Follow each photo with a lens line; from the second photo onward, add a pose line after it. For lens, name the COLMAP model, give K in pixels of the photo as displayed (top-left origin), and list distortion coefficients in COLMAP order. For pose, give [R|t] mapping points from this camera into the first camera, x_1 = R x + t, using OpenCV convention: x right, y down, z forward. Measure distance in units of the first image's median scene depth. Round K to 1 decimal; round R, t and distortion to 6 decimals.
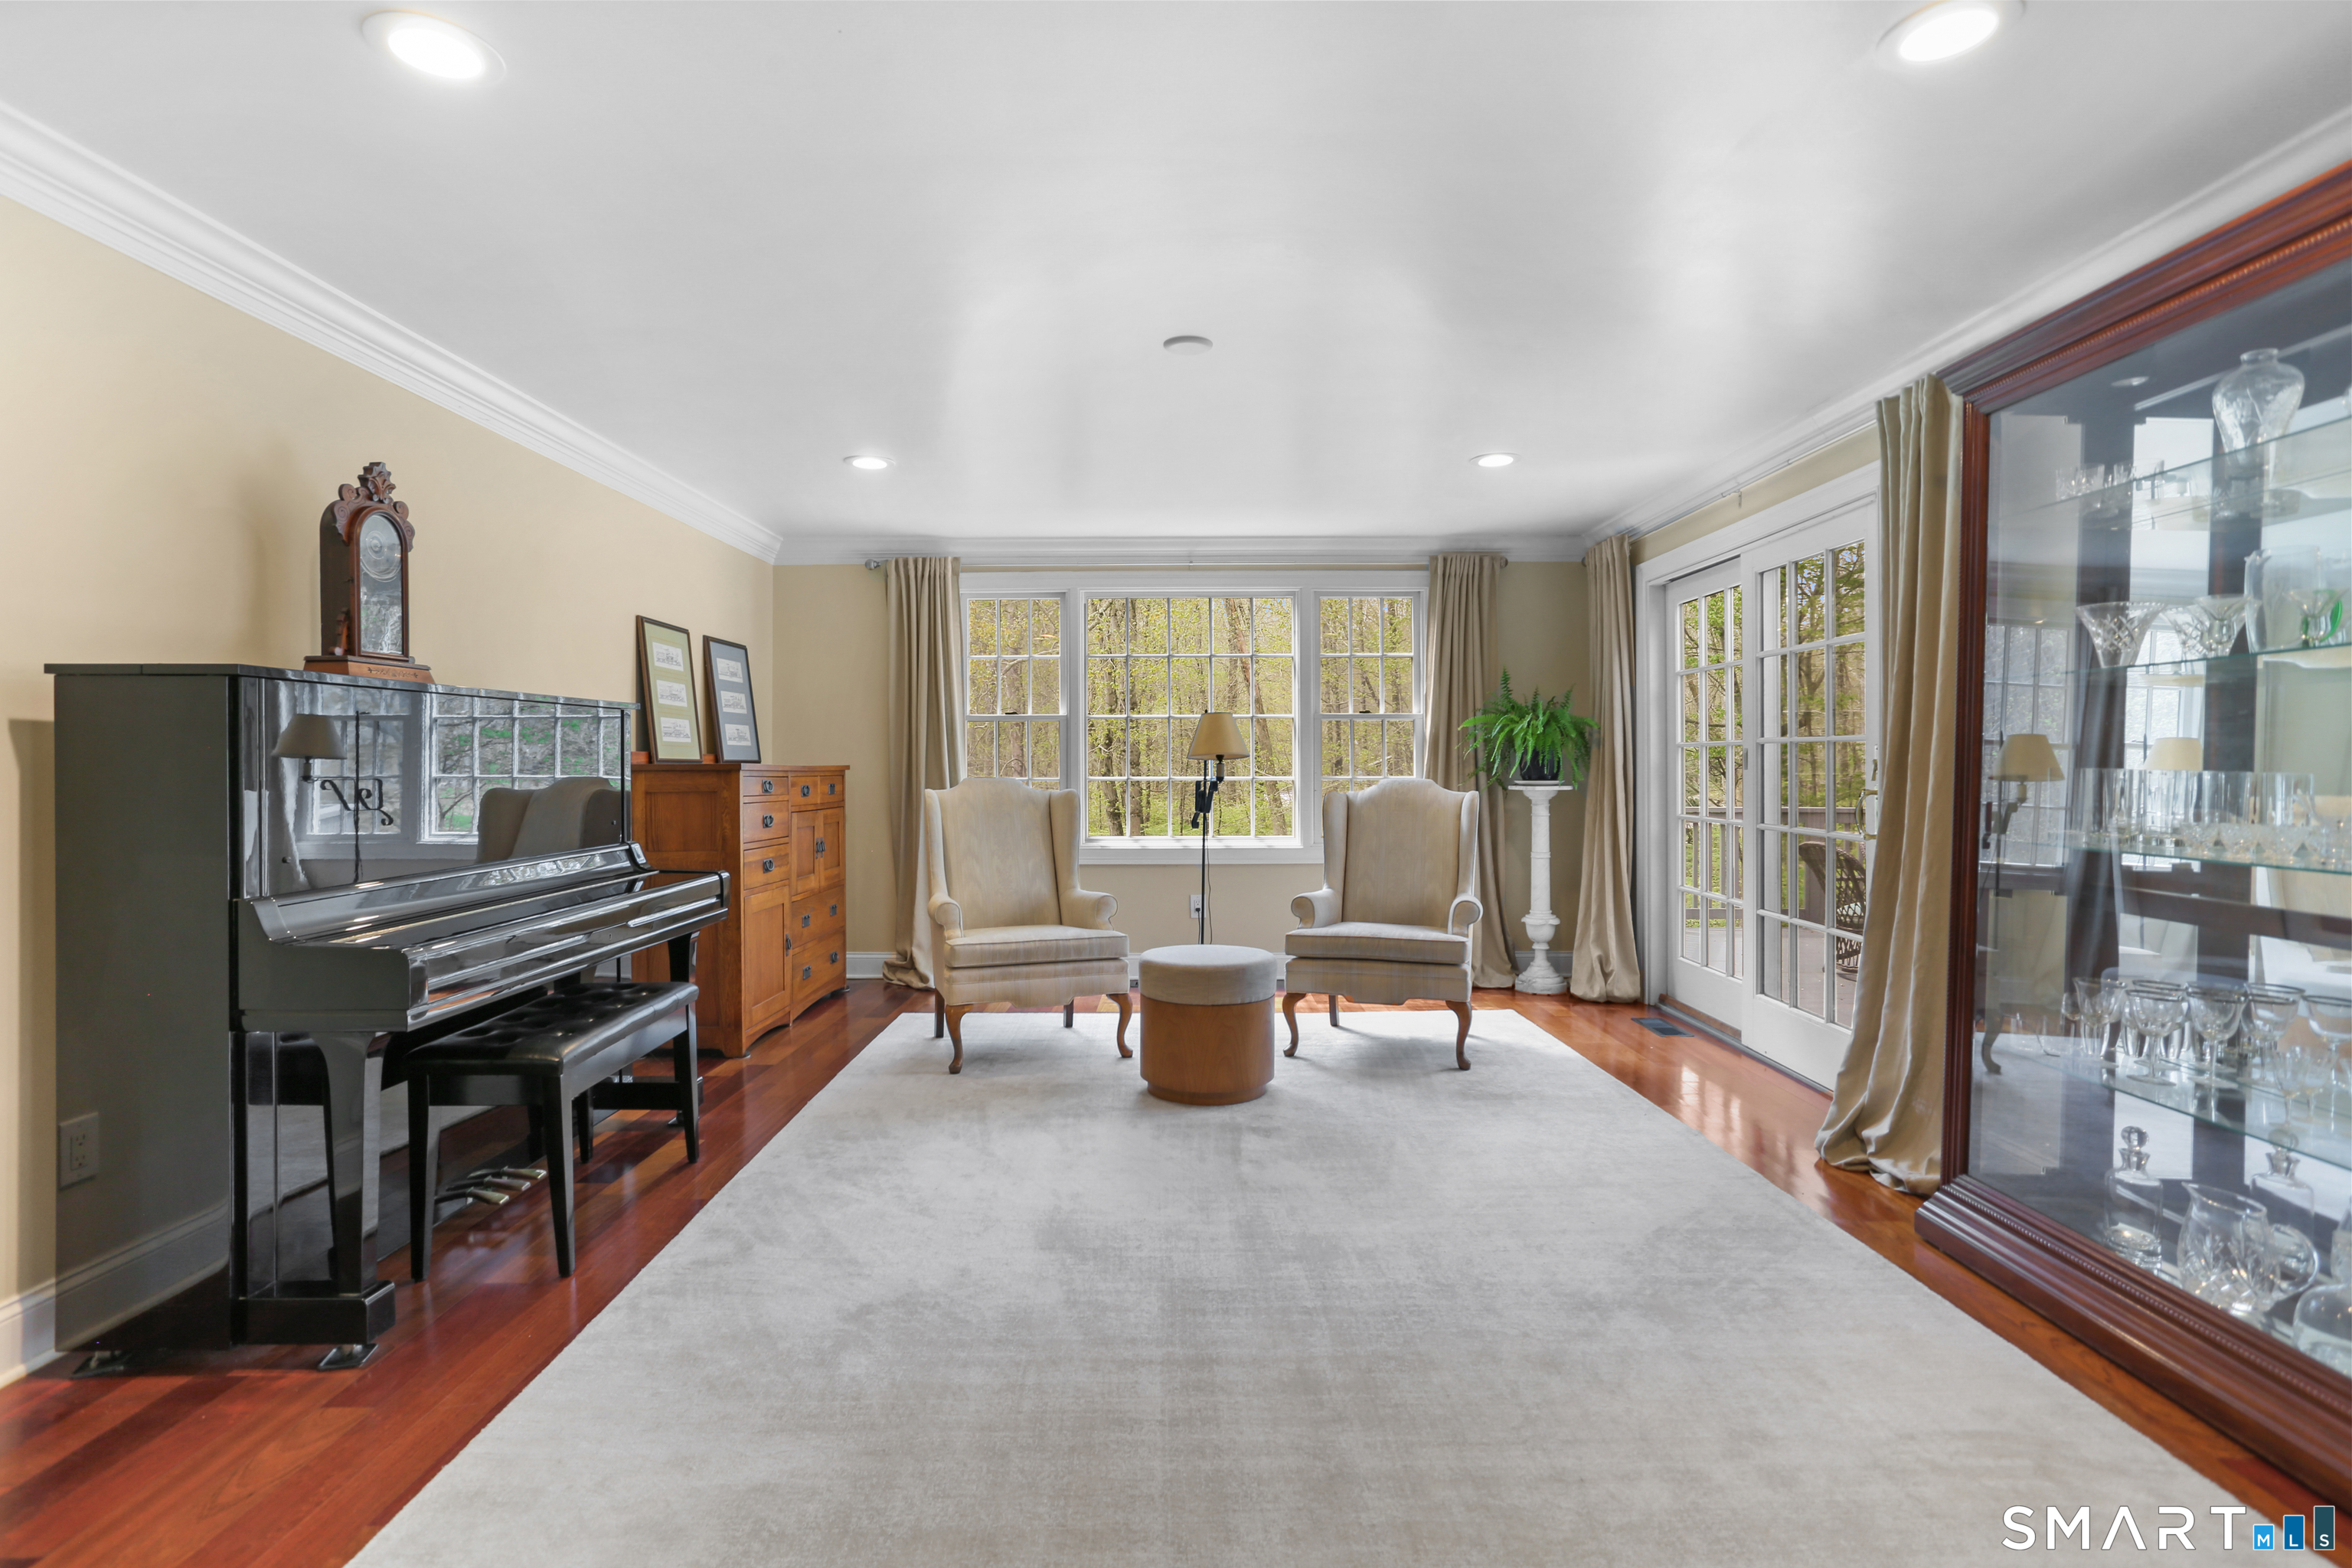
lens RADIAL K [[1141.8, 0, 1157.7], [0, 1141.8, 769.0], [0, 0, 1]] dist [-0.016884, 0.008471]
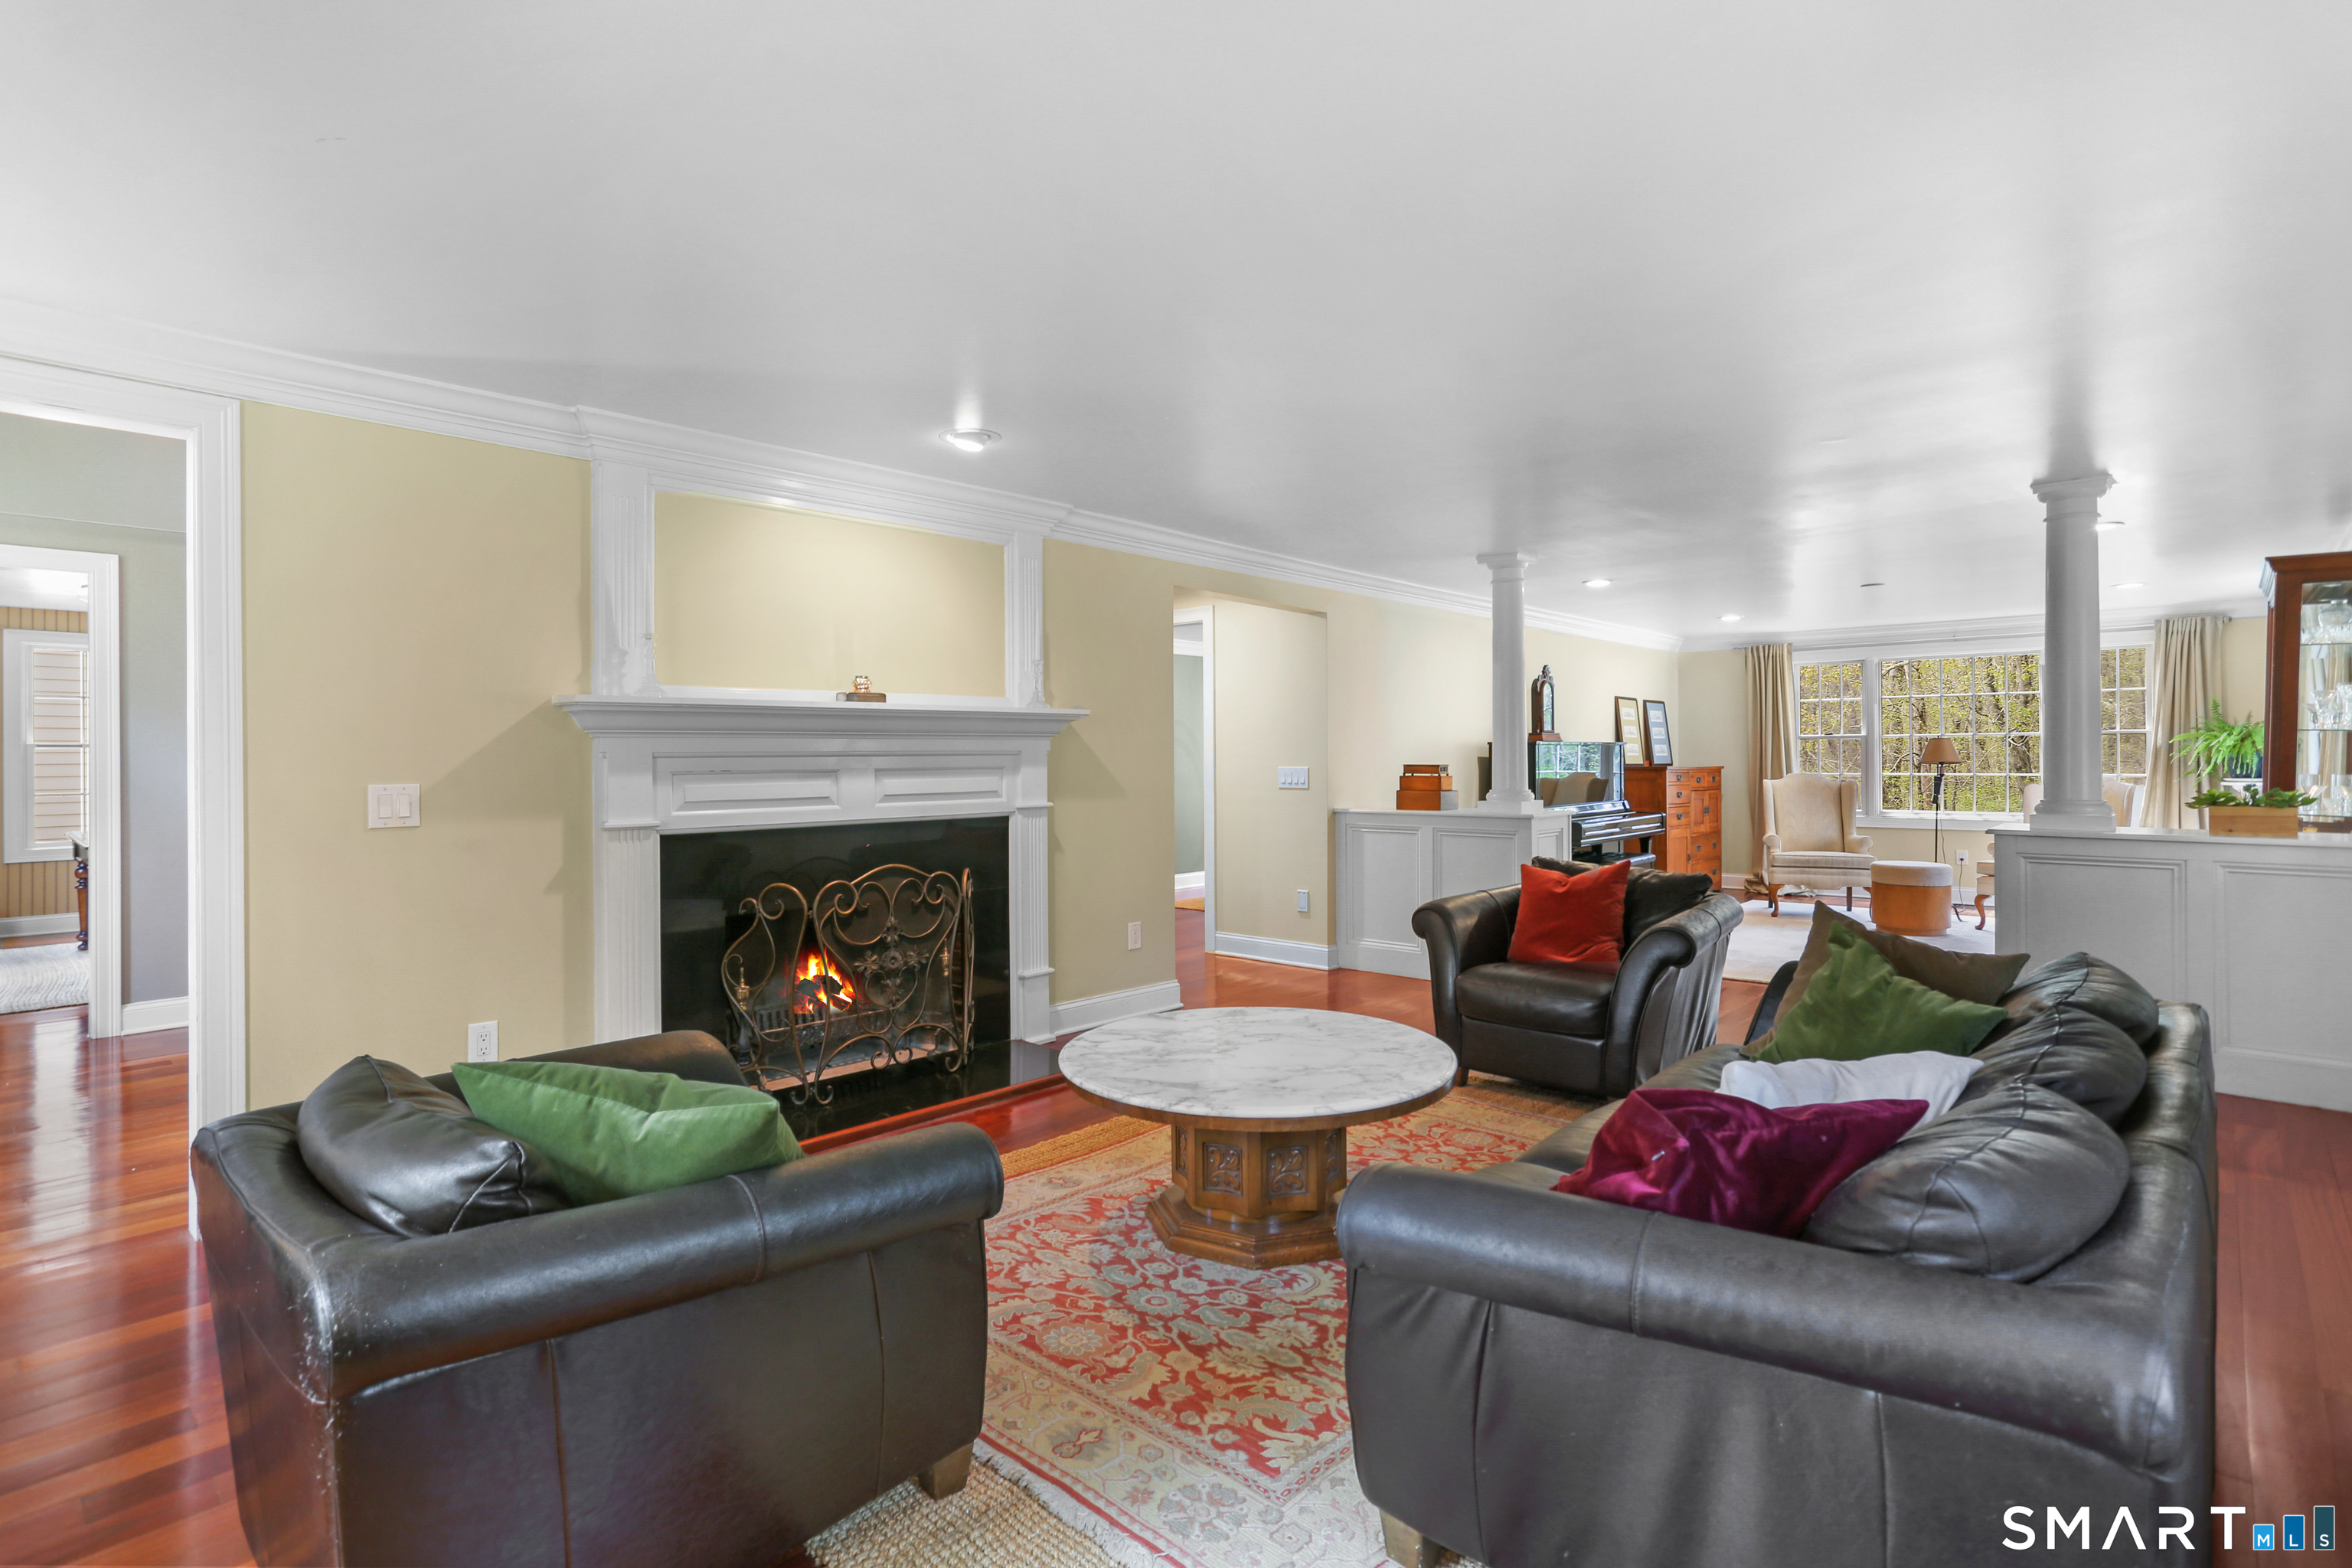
lens RADIAL K [[1141.8, 0, 1182.2], [0, 1141.8, 768.6], [0, 0, 1]] dist [-0.016884, 0.008471]
pose [[0.747867, 0.002422, -0.663844, 0.305800], [0.000064, 0.999993, 0.003721, -0.006958], [0.663848, -0.002825, 0.747862, -0.987009]]
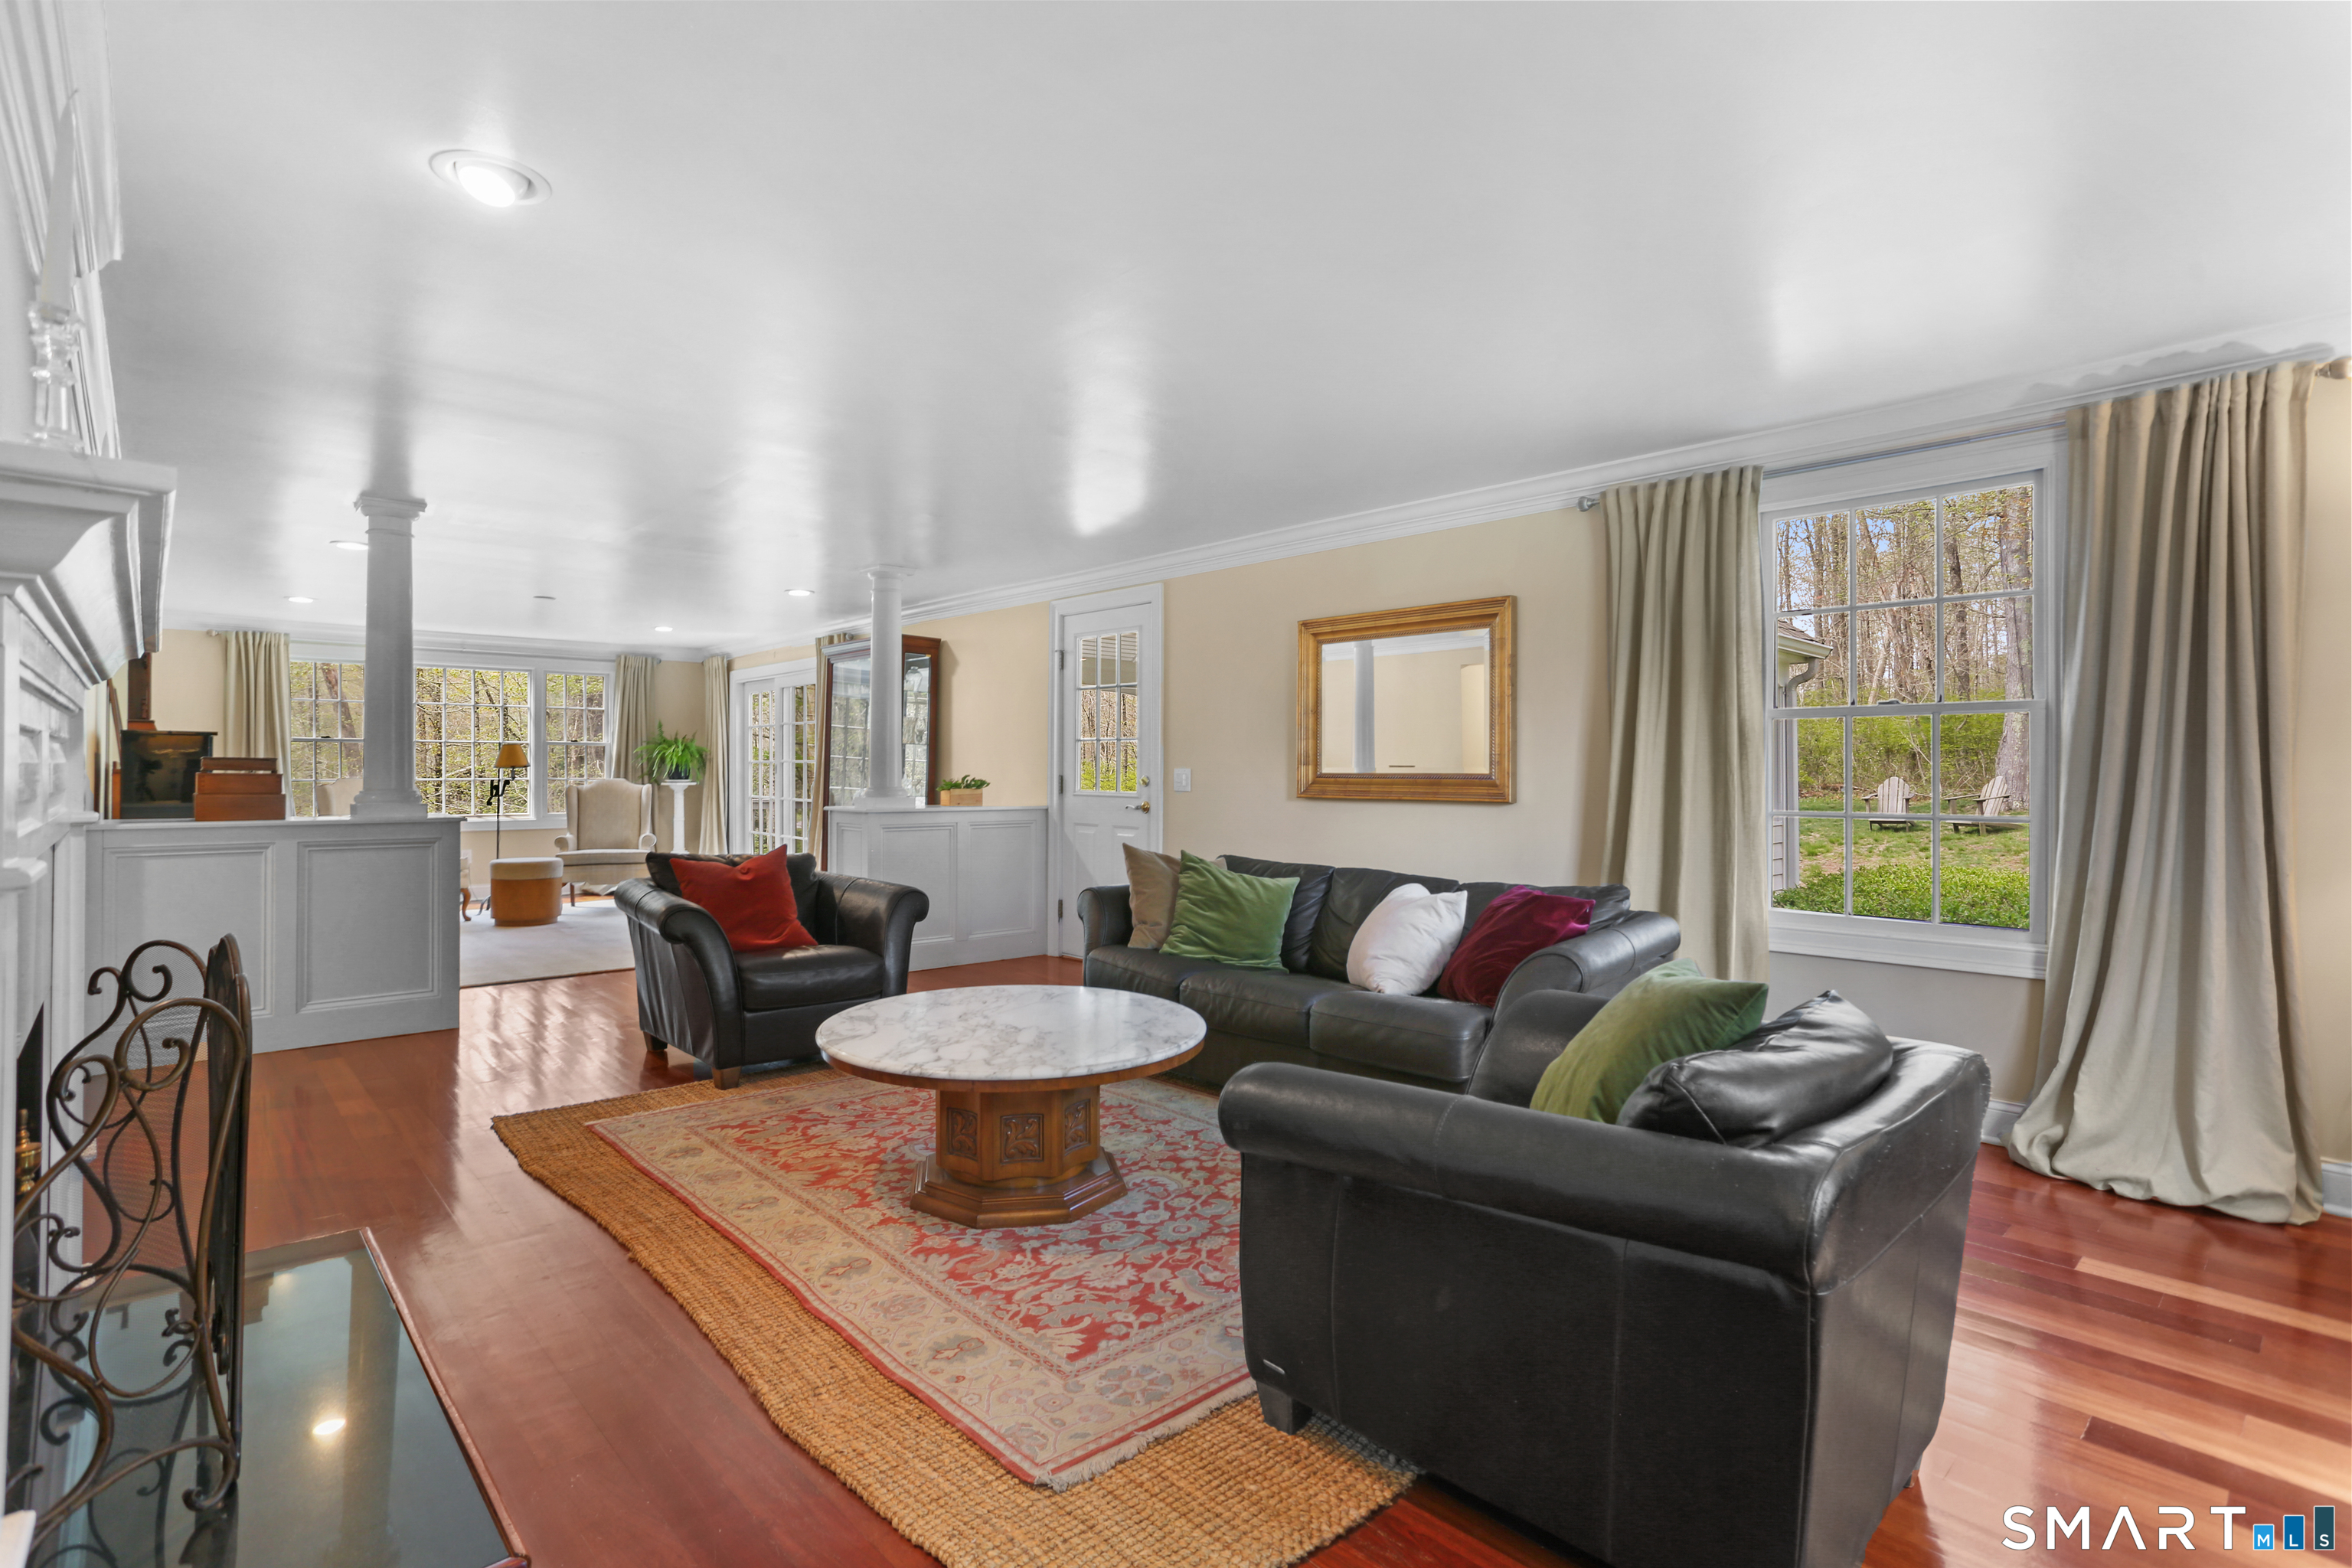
lens RADIAL K [[1141.8, 0, 1162.3], [0, 1141.8, 773.6], [0, 0, 1]] dist [-0.016884, 0.008471]
pose [[0.732761, 0.002085, 0.680483, -0.395366], [0.002992, 0.999976, -0.006286, 0.015023], [-0.680480, 0.006642, 0.732737, -1.012725]]
